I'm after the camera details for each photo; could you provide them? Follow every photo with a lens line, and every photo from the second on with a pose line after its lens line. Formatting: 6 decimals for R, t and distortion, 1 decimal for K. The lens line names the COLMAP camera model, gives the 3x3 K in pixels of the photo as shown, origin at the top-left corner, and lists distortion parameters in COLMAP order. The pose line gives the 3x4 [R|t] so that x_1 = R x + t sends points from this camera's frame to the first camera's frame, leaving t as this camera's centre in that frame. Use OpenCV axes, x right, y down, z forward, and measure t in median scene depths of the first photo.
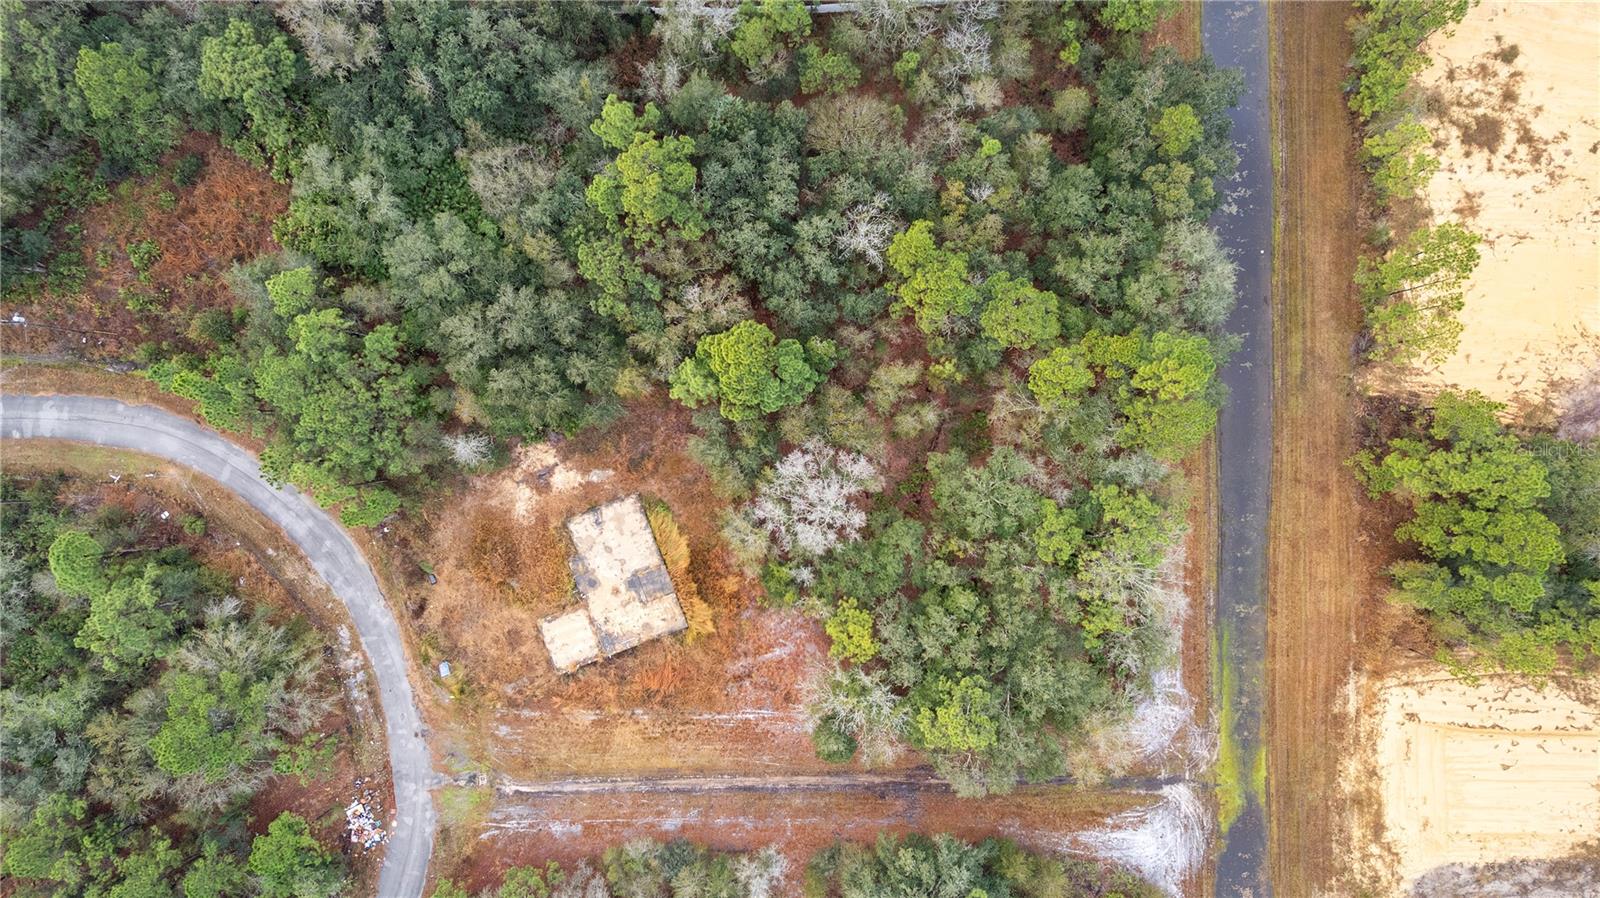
lens RADIAL K [[1027.8, 0, 800.4], [0, 1027.8, 457.7], [0, 0, 1]] dist [-0.065679, 0.053683]
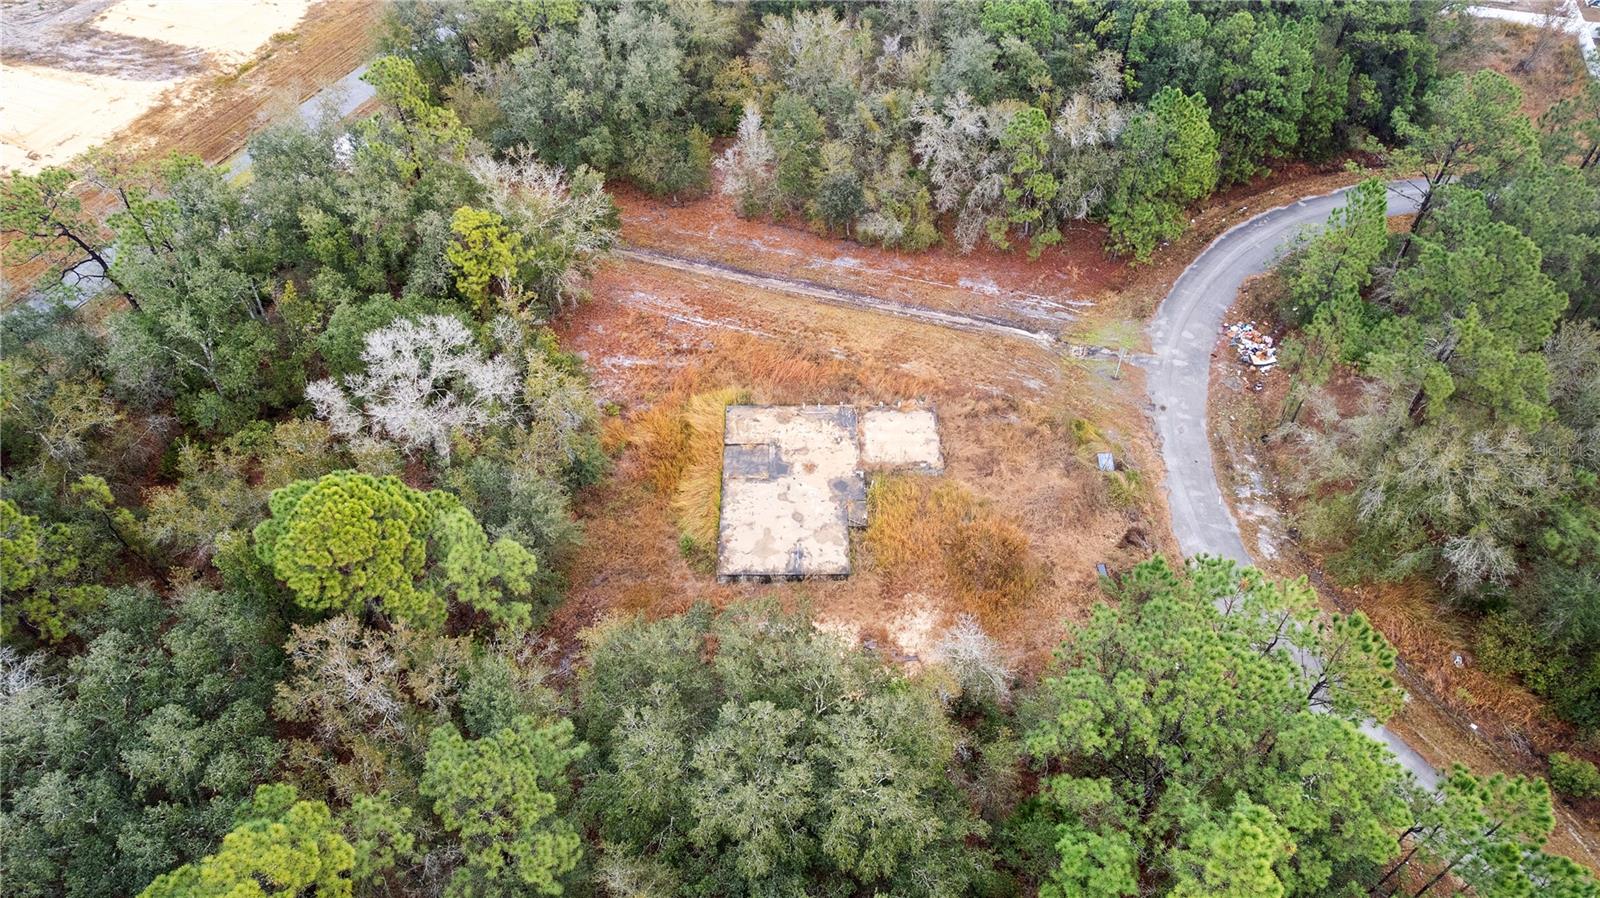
lens RADIAL K [[1027.8, 0, 803.0], [0, 1027.8, 456.3], [0, 0, 1]] dist [-0.065679, 0.053683]
pose [[-0.940515, -0.239511, 0.240970, -0.334434], [0.339691, -0.676402, 0.653521, -0.288329], [0.006467, 0.696501, 0.717526, 0.547213]]
